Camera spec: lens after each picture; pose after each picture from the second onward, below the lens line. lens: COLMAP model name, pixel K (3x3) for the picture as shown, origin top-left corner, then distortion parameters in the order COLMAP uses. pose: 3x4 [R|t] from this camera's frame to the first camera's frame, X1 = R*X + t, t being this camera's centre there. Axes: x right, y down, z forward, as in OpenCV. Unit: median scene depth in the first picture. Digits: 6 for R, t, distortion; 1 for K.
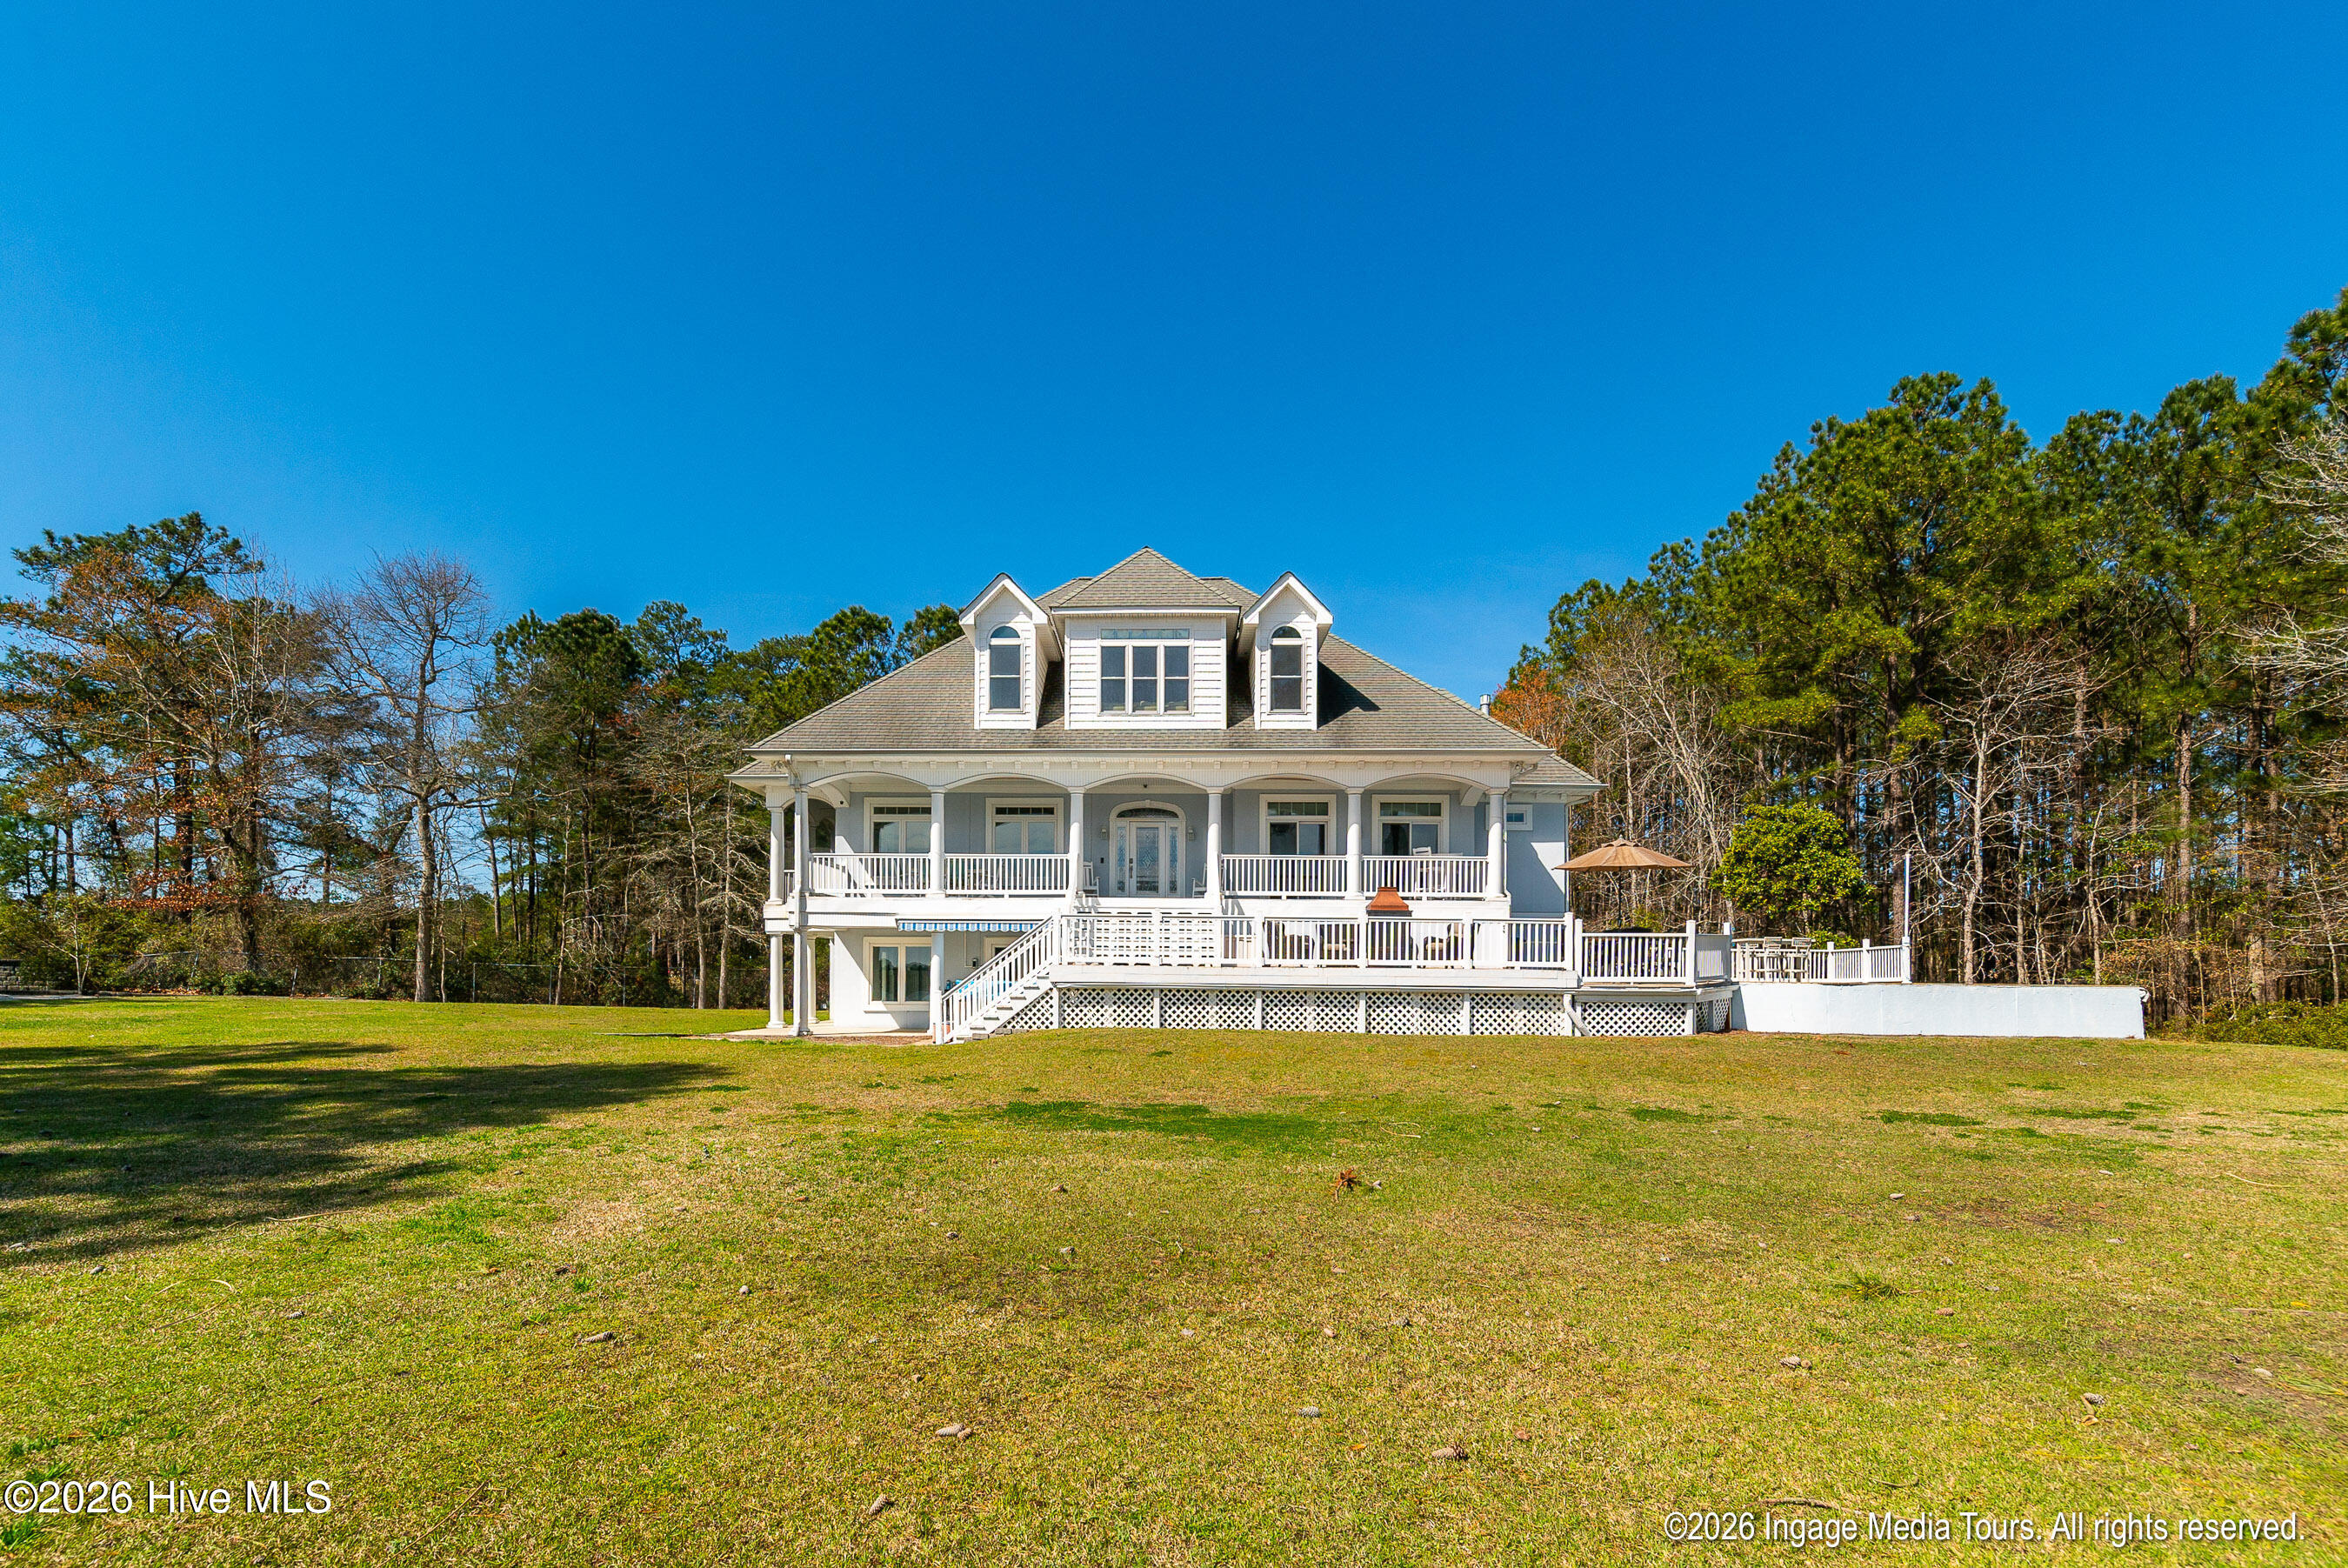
lens RADIAL K [[1066.1, 0, 1176.6], [0, 1066.1, 976.6], [0, 0, 1]] dist [0.001082, 0.000588]
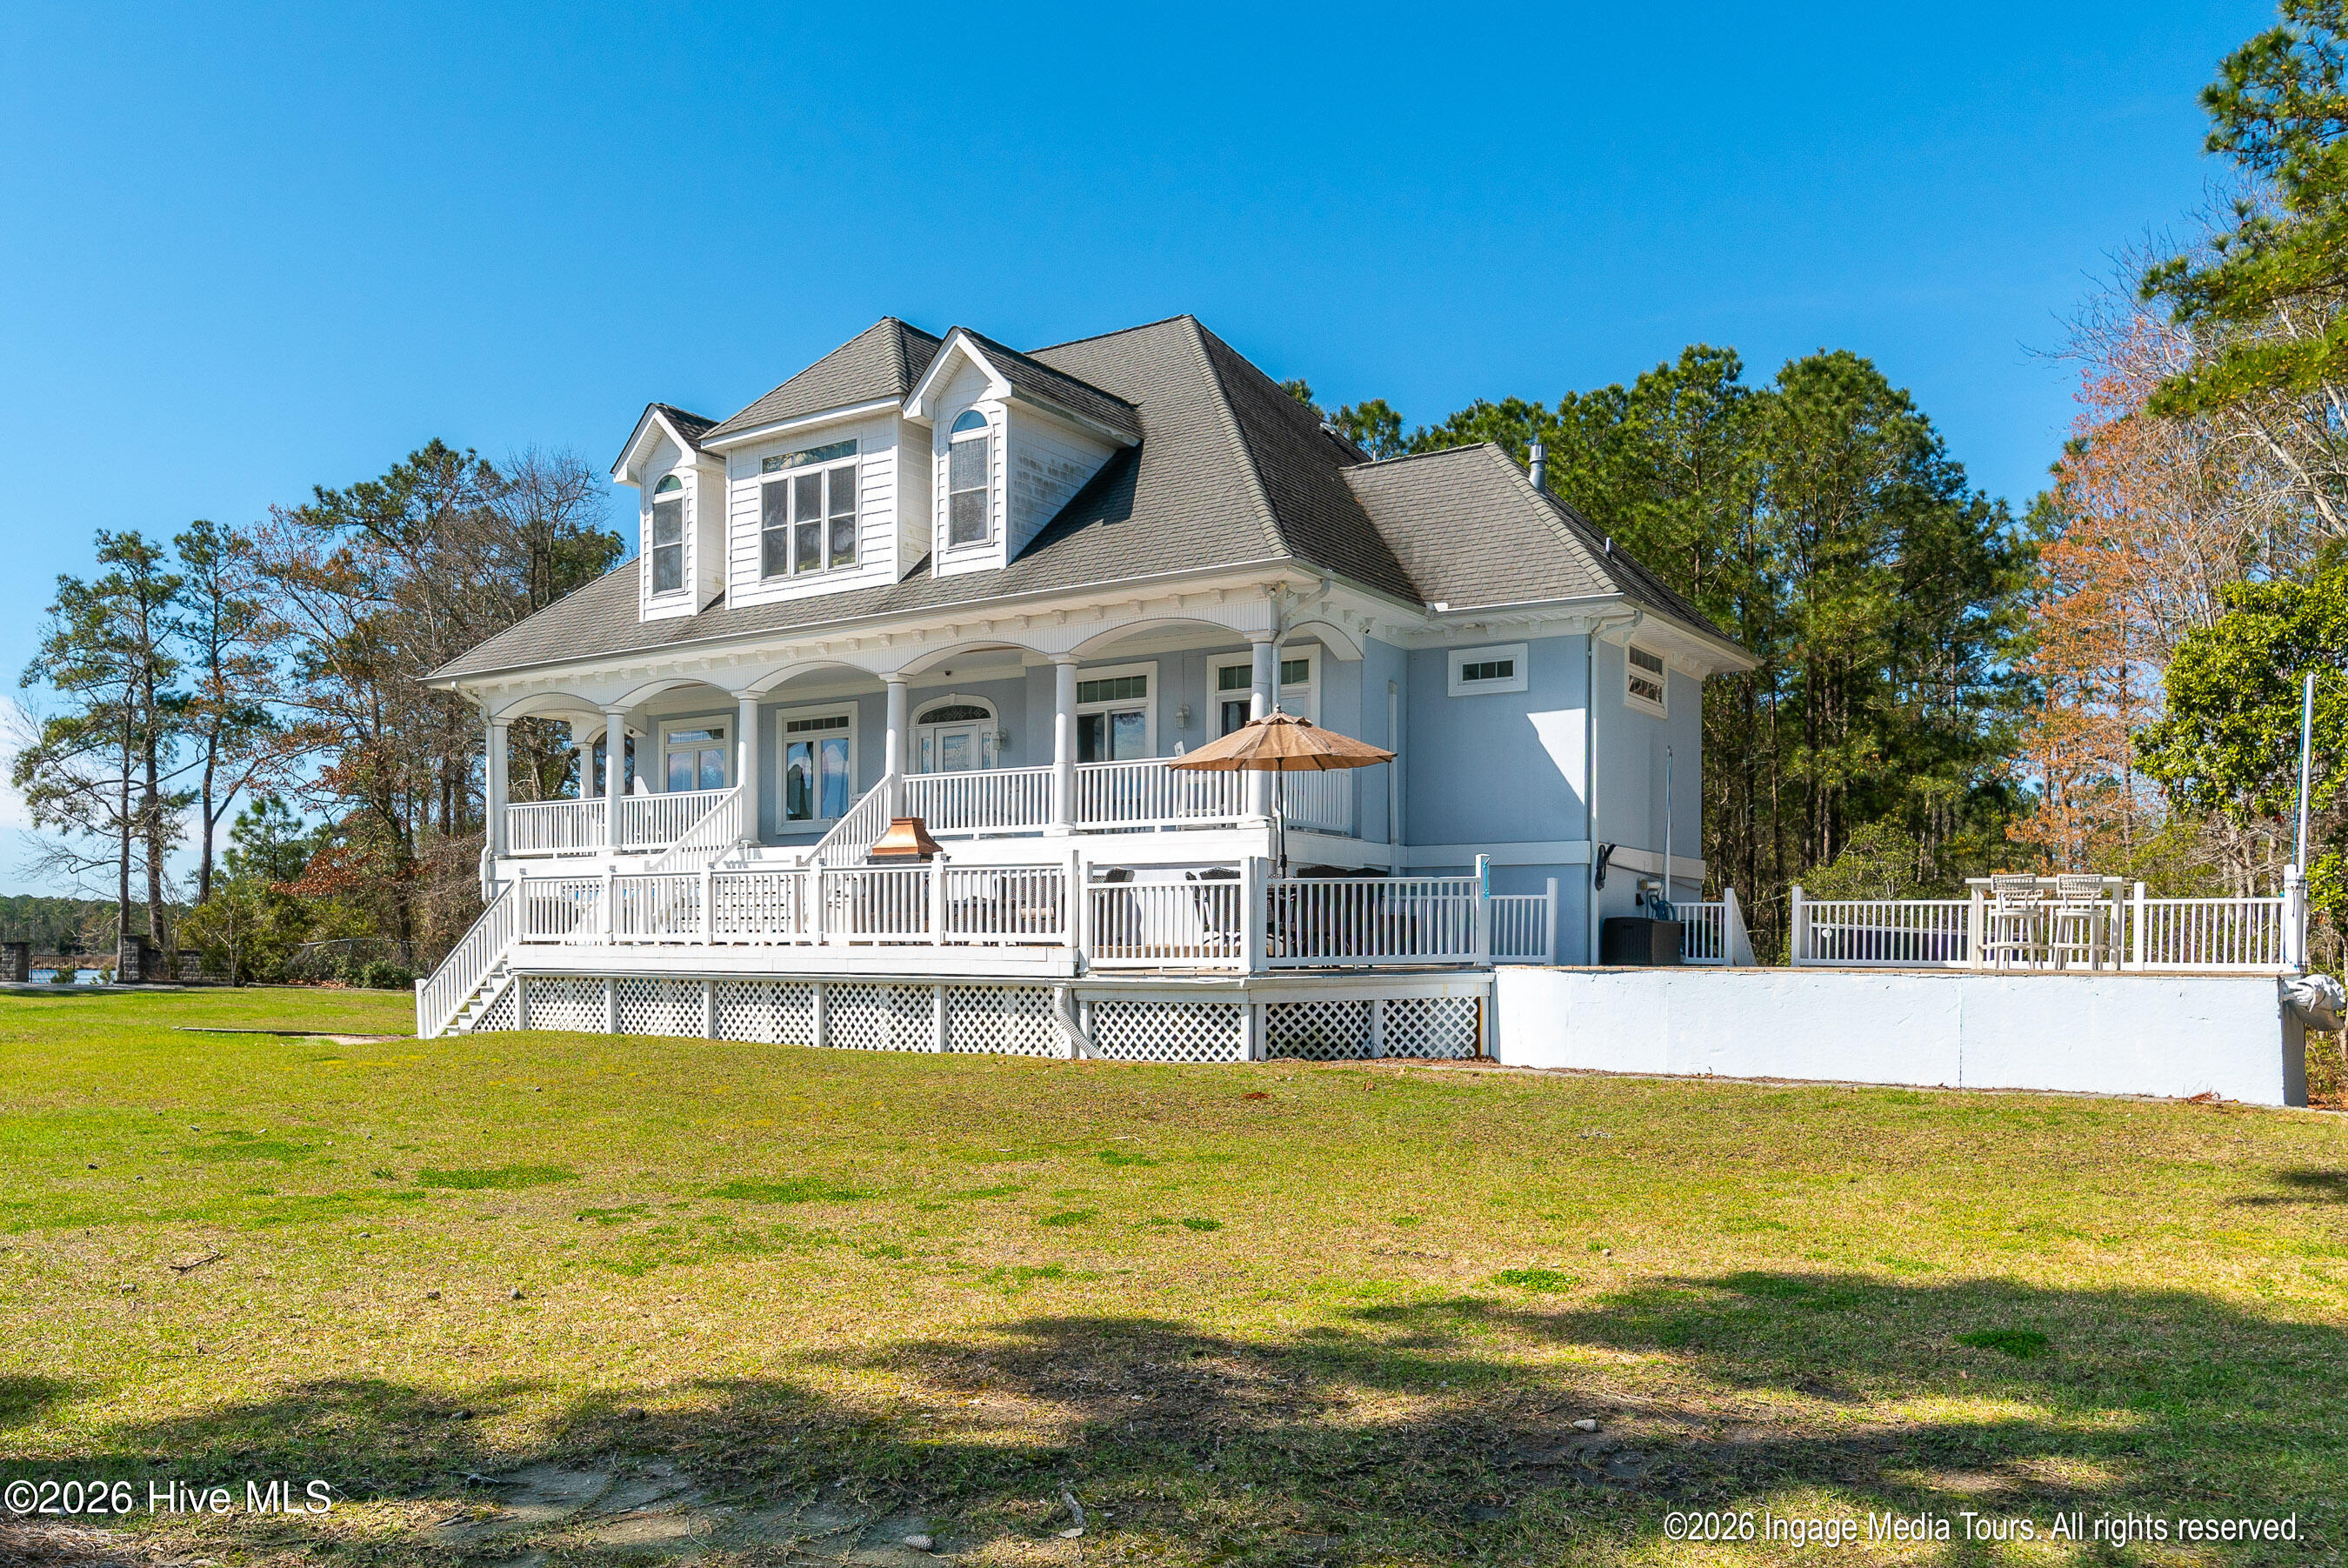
lens RADIAL K [[1806.5, 0, 1174.5], [0, 1806.5, 965.3], [0, 0, 1]] dist [0.010012, 0.003416]
pose [[0.839605, -0.000692, -0.543196, 0.790043], [-0.002208, 0.999987, -0.004687, 0.007092], [0.543192, 0.005135, 0.839593, 0.162319]]
